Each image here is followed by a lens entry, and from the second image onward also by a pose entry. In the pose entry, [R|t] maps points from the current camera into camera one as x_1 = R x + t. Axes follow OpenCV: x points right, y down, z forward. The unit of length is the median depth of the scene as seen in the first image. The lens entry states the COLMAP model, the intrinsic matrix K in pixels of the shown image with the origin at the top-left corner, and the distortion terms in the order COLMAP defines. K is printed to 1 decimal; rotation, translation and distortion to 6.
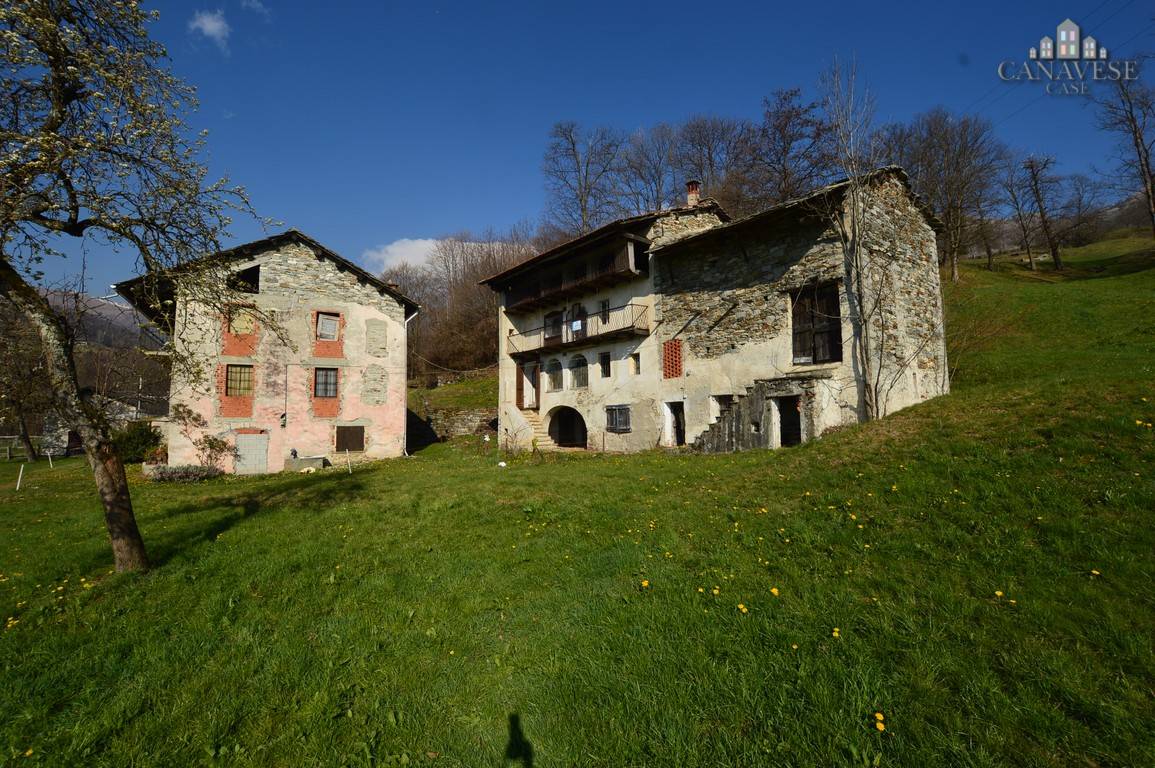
lens RADIAL K [[522.9, 0, 577.5], [0, 522.9, 384.0], [0, 0, 1]] dist [-0.028674, 0.000997]
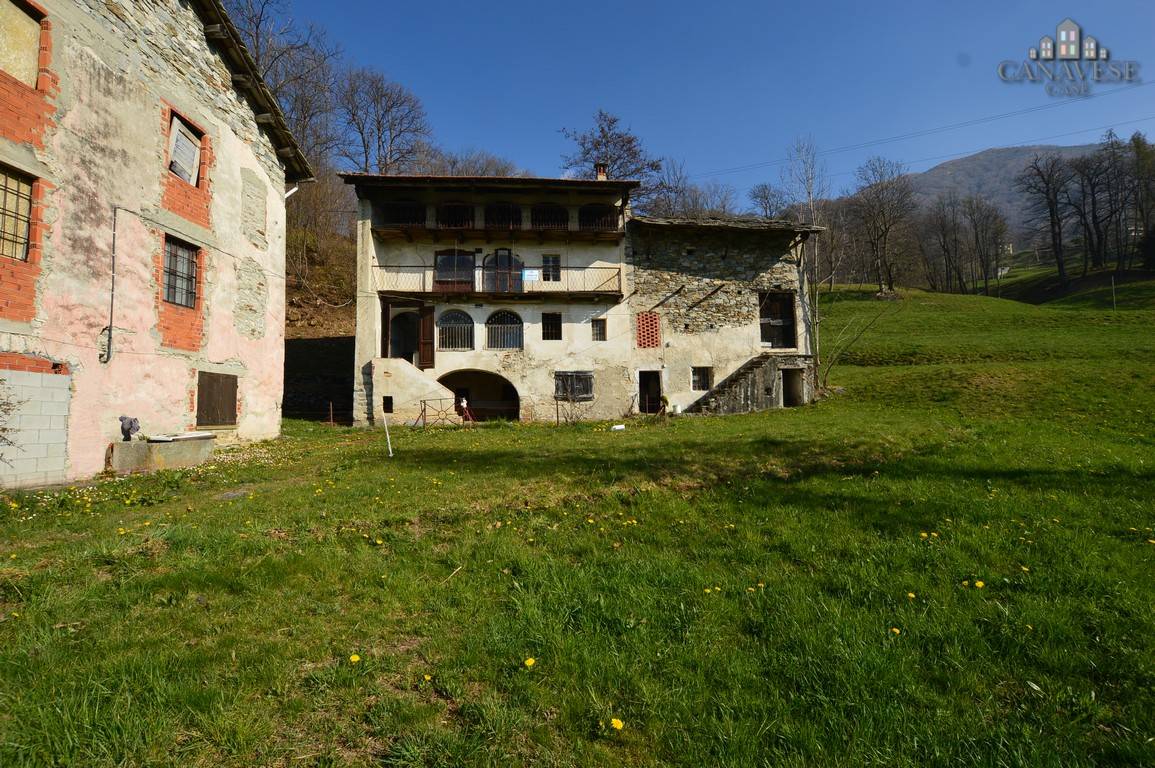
lens RADIAL K [[522.9, 0, 577.5], [0, 522.9, 384.0], [0, 0, 1]] dist [-0.028674, 0.000997]
pose [[0.546487, 0.058483, 0.835423, -0.712196], [-0.055001, 0.997911, -0.033880, 0.096498], [-0.835660, -0.027435, 0.548562, 0.502551]]
